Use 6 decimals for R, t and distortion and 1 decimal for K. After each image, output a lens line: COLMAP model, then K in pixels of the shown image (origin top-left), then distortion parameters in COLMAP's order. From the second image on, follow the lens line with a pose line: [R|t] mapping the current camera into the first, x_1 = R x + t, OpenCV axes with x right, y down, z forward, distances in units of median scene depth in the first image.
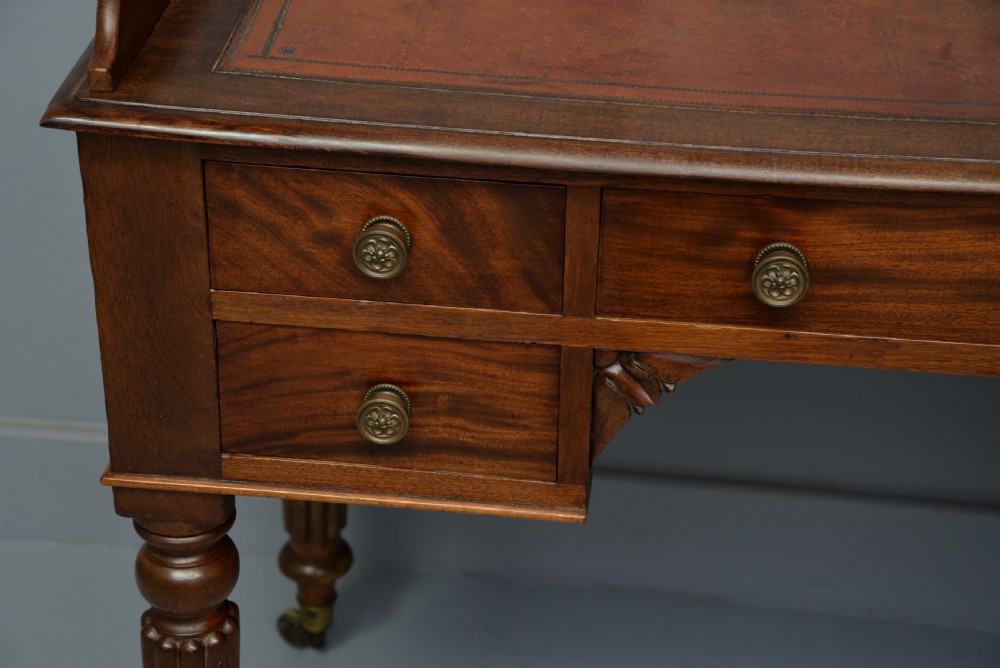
lens RADIAL K [[2155.2, 0, 500.0], [0, 2155.2, 334.0], [0, 0, 1]] dist [0.558695, 0.574157]
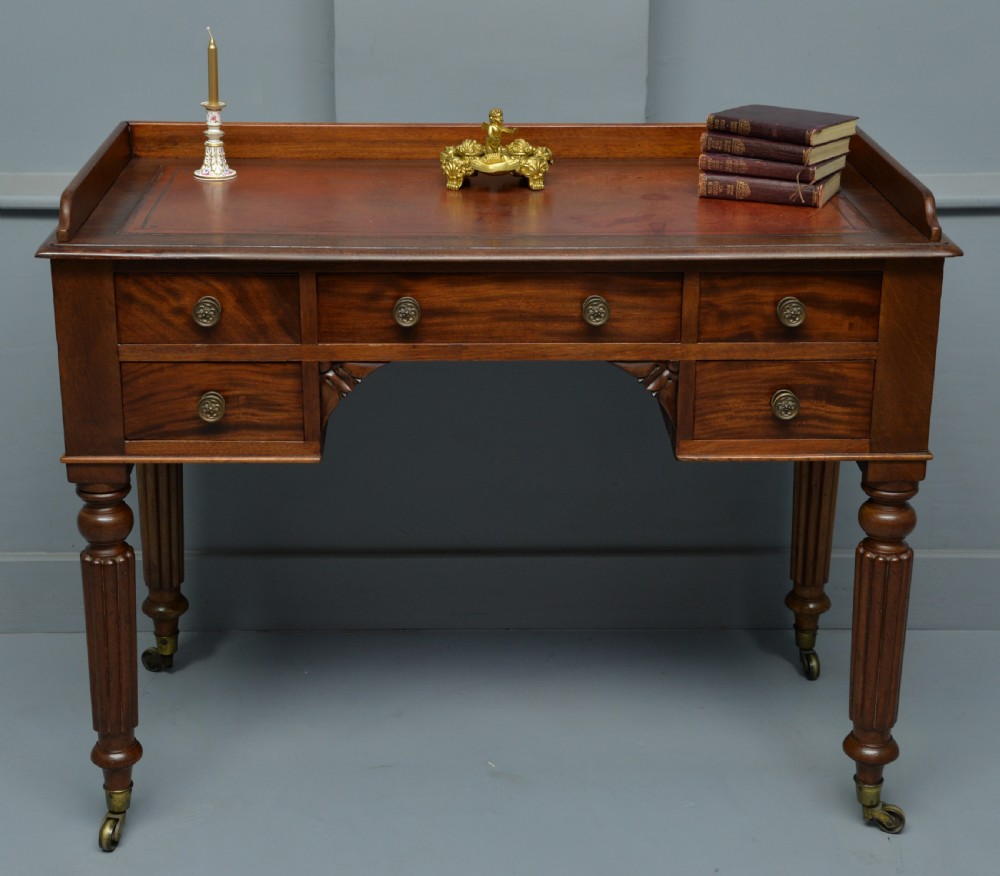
lens RADIAL K [[1854.9, 0, 494.3], [0, 1854.9, 388.3], [0, 0, 1]] dist [0.161423, -0.053643]
pose [[0.990521, -0.054716, 0.125997, -0.012488], [0.080204, 0.975027, -0.207098, 0.393453], [-0.111519, 0.215240, 0.970173, -0.652529]]
